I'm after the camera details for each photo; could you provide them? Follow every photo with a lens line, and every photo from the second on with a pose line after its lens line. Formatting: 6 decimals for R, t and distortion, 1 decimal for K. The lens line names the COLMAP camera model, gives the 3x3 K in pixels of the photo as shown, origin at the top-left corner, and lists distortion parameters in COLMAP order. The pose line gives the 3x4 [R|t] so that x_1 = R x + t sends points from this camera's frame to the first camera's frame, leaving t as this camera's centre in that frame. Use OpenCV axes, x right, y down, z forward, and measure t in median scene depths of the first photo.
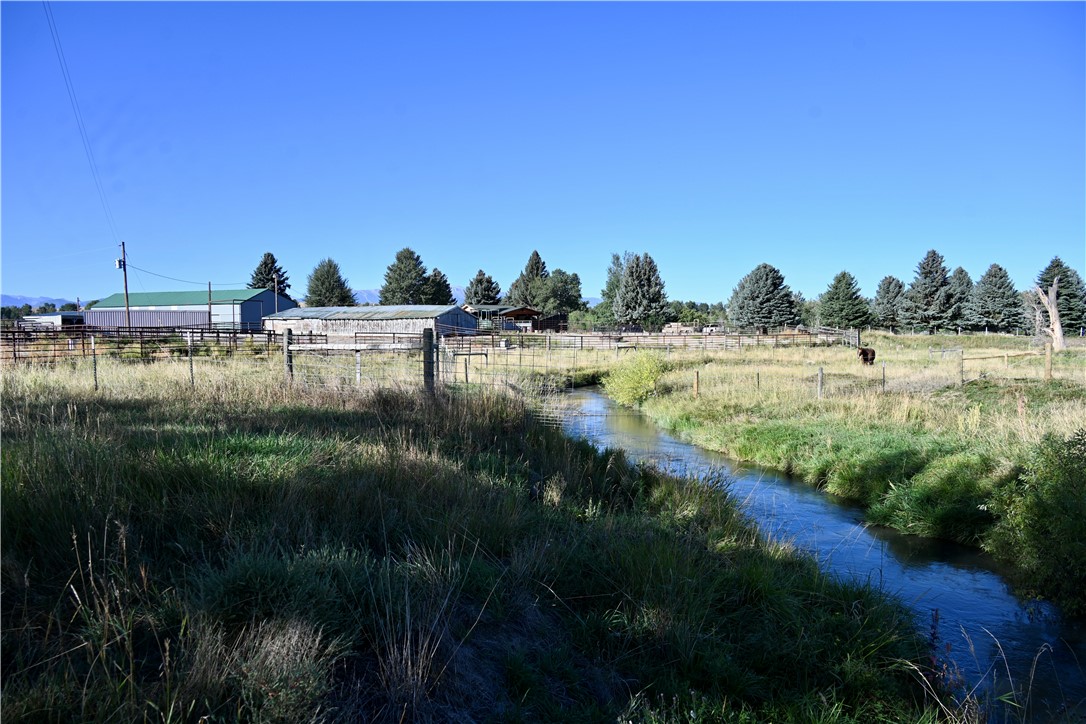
lens RADIAL K [[733.3, 0, 543.0], [0, 733.3, 362.0], [0, 0, 1]] dist [0.001590, 0.004333]
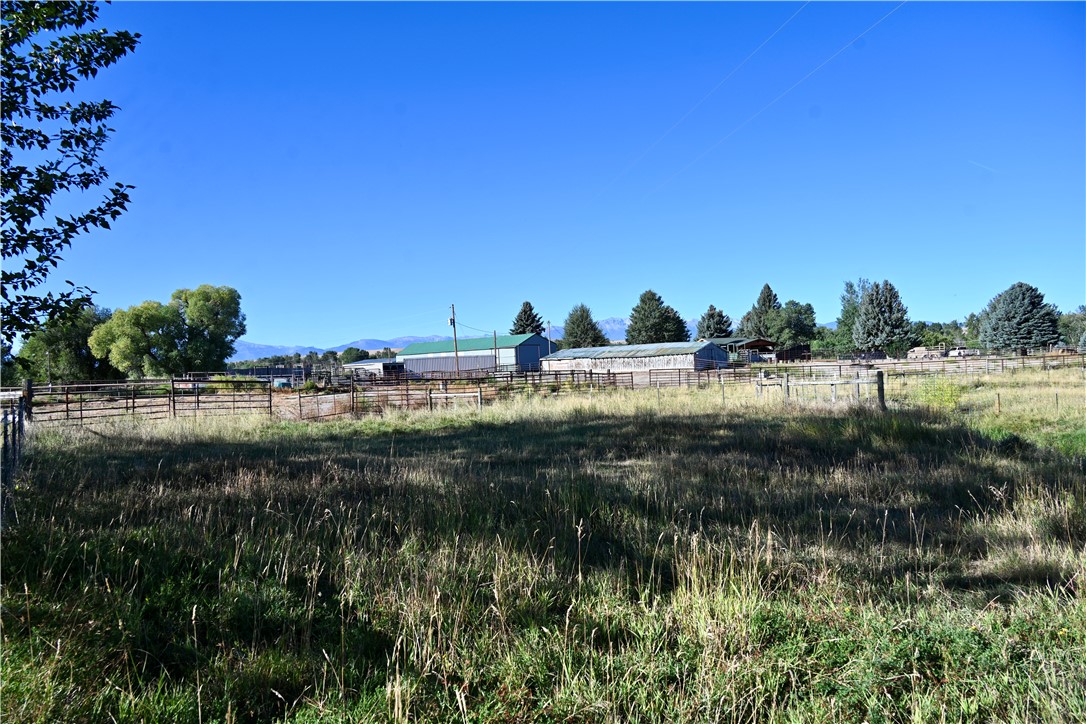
lens RADIAL K [[733.3, 0, 543.0], [0, 733.3, 362.0], [0, 0, 1]] dist [0.001590, 0.004333]
pose [[0.962758, -0.037207, -0.267792, -0.048020], [0.025615, 0.998583, -0.046655, -0.000560], [0.269148, 0.038058, 0.962347, -0.097728]]
